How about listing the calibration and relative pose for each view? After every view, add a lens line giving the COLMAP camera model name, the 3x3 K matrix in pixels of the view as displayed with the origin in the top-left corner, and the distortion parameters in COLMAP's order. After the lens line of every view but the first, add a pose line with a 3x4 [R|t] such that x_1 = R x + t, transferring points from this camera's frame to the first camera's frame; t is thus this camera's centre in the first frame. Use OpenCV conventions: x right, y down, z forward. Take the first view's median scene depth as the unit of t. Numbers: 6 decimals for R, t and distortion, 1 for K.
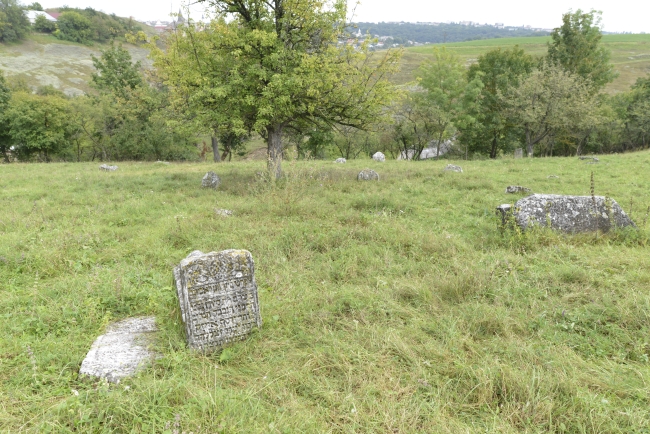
lens RADIAL K [[445.8, 0, 325.8], [0, 445.8, 218.4], [0, 0, 1]] dist [-0.051747, 0.042976]
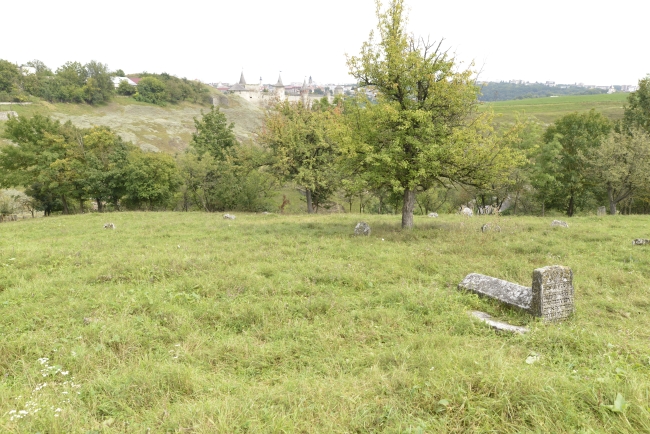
lens RADIAL K [[445.8, 0, 325.8], [0, 445.8, 218.4], [0, 0, 1]] dist [-0.051747, 0.042976]
pose [[0.994230, 0.019348, -0.105507, -0.075373], [-0.031887, 0.992444, -0.118483, 0.009884], [0.102417, 0.121163, 0.987335, -0.063026]]
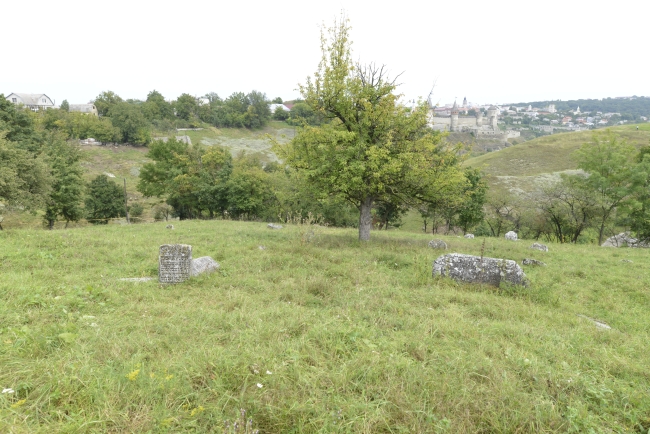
lens RADIAL K [[445.8, 0, 325.8], [0, 445.8, 218.4], [0, 0, 1]] dist [-0.051747, 0.042976]
pose [[0.903002, 0.060790, -0.425313, 0.116556], [-0.131274, 0.981636, -0.138410, 0.013242], [0.409089, 0.180817, 0.894400, -0.063670]]
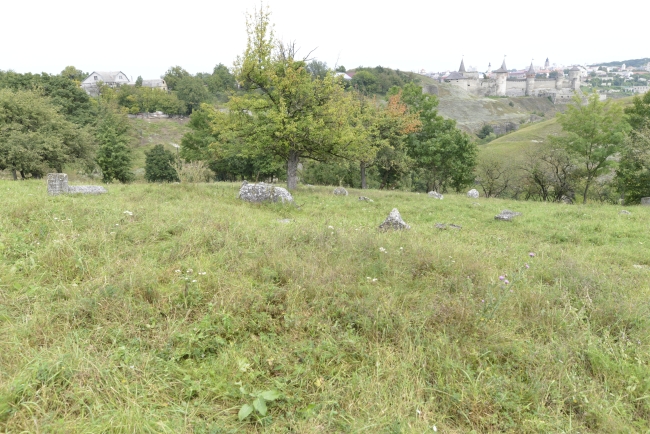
lens RADIAL K [[445.8, 0, 325.8], [0, 445.8, 218.4], [0, 0, 1]] dist [-0.051747, 0.042976]
pose [[0.824165, 0.102074, -0.557076, 0.308598], [-0.155621, 0.986578, -0.049461, 0.023407], [0.544550, 0.127457, 0.828987, -0.068335]]
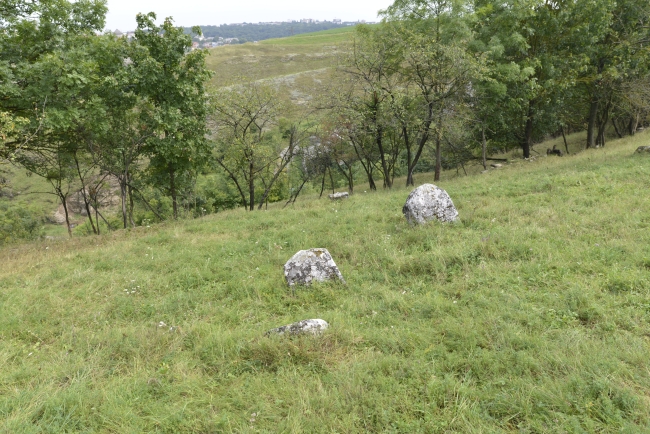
lens RADIAL K [[445.8, 0, 325.8], [0, 445.8, 218.4], [0, 0, 1]] dist [-0.051747, 0.042976]
pose [[0.946392, -0.170335, 0.274459, -0.006224], [0.171640, 0.984968, 0.019444, -0.101186], [-0.273645, 0.028707, 0.961402, 0.538044]]
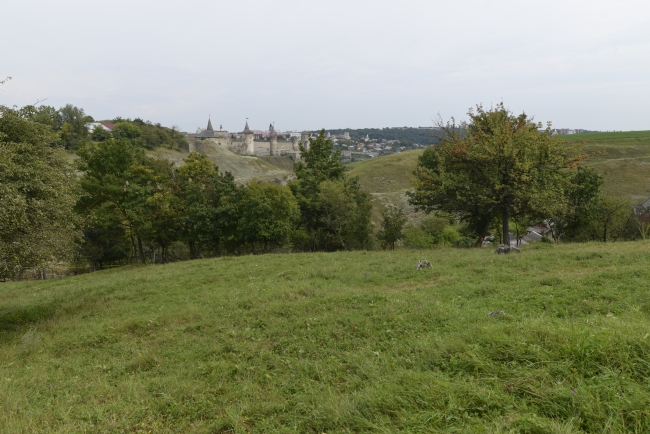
lens RADIAL K [[445.8, 0, 325.8], [0, 445.8, 218.4], [0, 0, 1]] dist [-0.051747, 0.042976]
pose [[0.999695, -0.022538, -0.010051, -0.500619], [0.019783, 0.975397, -0.219564, 0.006062], [0.014752, 0.219298, 0.975546, 0.081399]]
